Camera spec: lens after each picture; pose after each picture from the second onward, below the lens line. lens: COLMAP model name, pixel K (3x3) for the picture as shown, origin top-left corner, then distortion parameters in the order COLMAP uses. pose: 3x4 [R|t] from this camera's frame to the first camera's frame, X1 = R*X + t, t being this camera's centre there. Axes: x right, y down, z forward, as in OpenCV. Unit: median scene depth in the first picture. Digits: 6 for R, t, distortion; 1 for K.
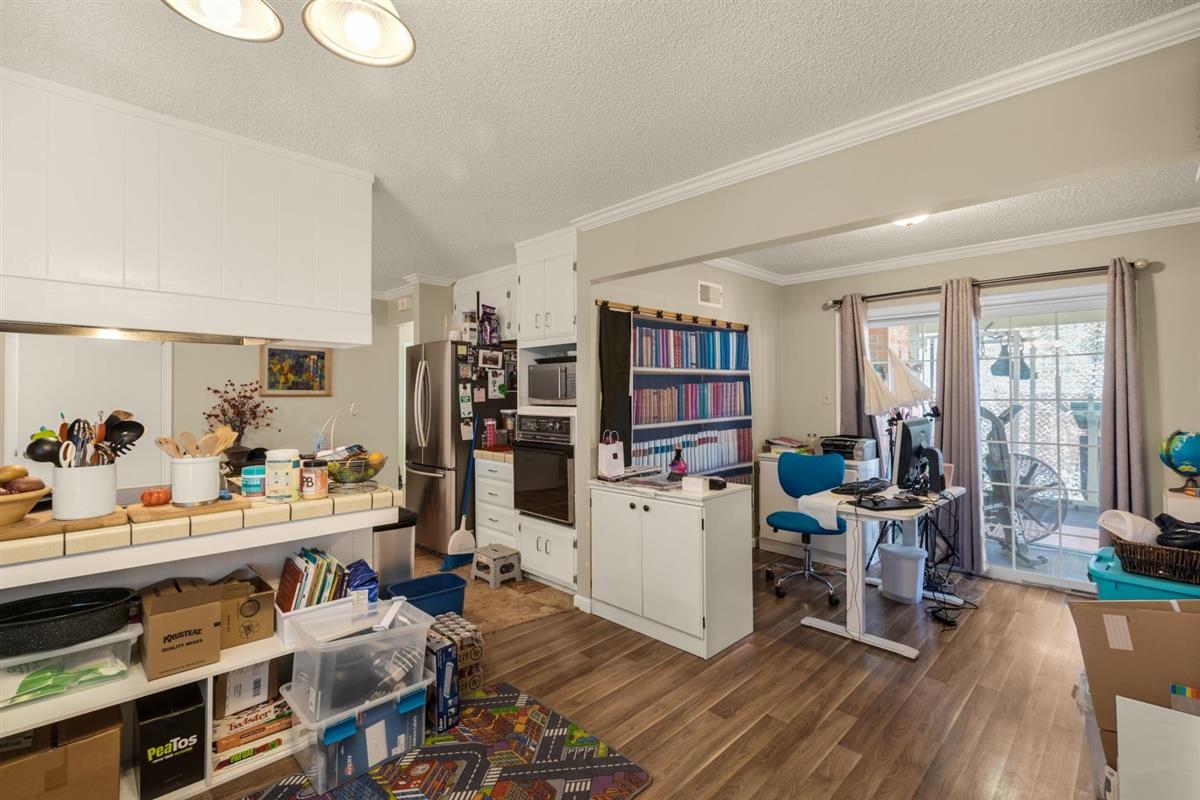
lens RADIAL K [[543.3, 0, 599.7], [0, 543.3, 394.2], [0, 0, 1]] dist [0.000588, 0.000760]
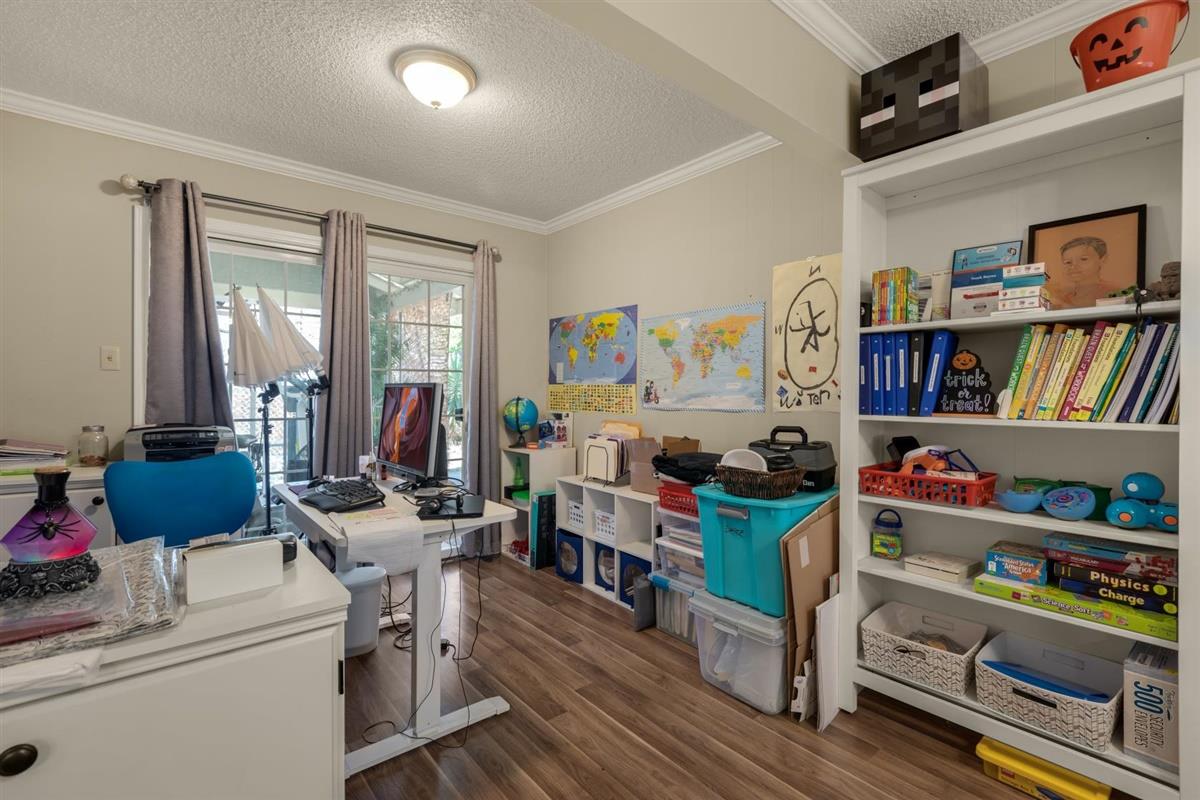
lens RADIAL K [[543.3, 0, 600.7], [0, 543.3, 395.6], [0, 0, 1]] dist [0.000588, 0.000760]
pose [[0.088068, -0.001860, 0.996113, -0.085660], [-0.006575, 0.999975, 0.002448, 0.046042], [-0.996093, -0.006765, 0.088053, 0.559211]]
